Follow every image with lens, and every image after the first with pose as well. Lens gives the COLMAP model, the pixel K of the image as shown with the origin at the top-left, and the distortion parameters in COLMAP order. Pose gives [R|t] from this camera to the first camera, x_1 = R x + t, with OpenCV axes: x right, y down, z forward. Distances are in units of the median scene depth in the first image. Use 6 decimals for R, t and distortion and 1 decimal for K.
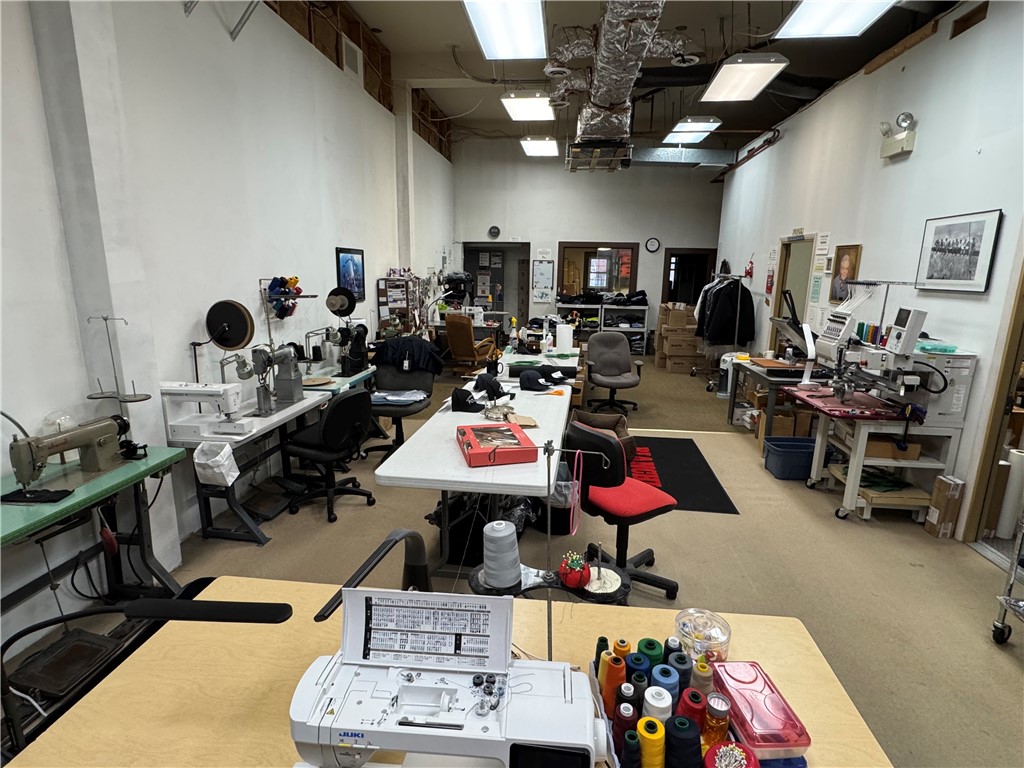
lens RADIAL K [[536.8, 0, 511.9], [0, 536.8, 384.1], [0, 0, 1]] dist [0.001464, 0.000241]
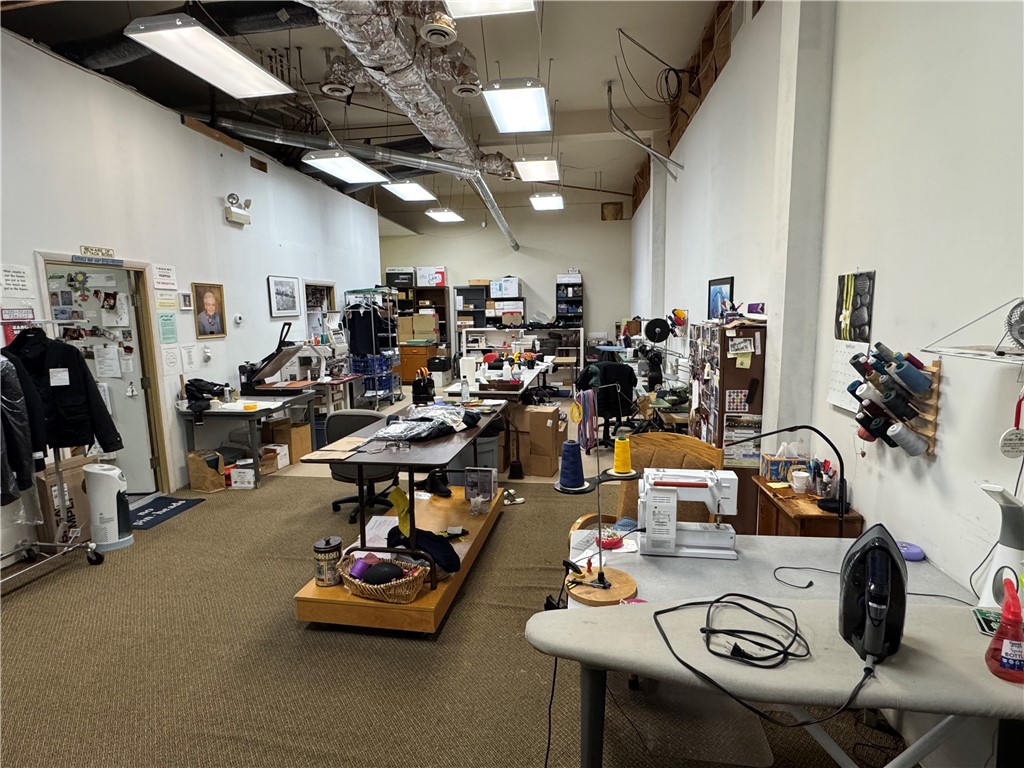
lens RADIAL K [[536.8, 0, 511.4], [0, 536.8, 383.4], [0, 0, 1]] dist [0.001464, 0.000241]
pose [[-0.999984, 0.005188, 0.002270, 0.025179], [0.005655, 0.935482, 0.353328, -0.605169], [-0.000290, 0.353335, -0.935497, 2.802180]]
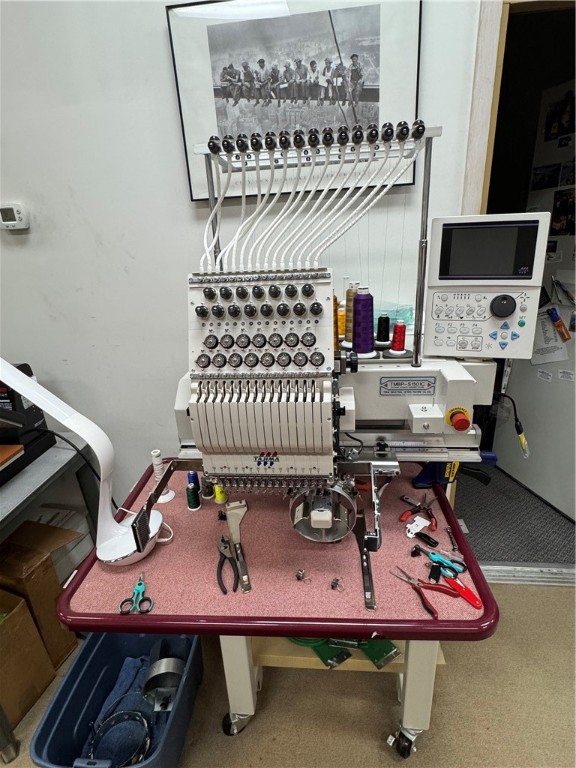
lens RADIAL K [[402.6, 0, 286.7], [0, 402.6, 383.1], [0, 0, 1]] dist [0.001464, 0.000241]
pose [[0.000770, -0.374594, 0.927188, 0.428515], [0.265292, 0.894042, 0.360983, -0.155208], [-0.964168, 0.245698, 0.100065, 1.004560]]
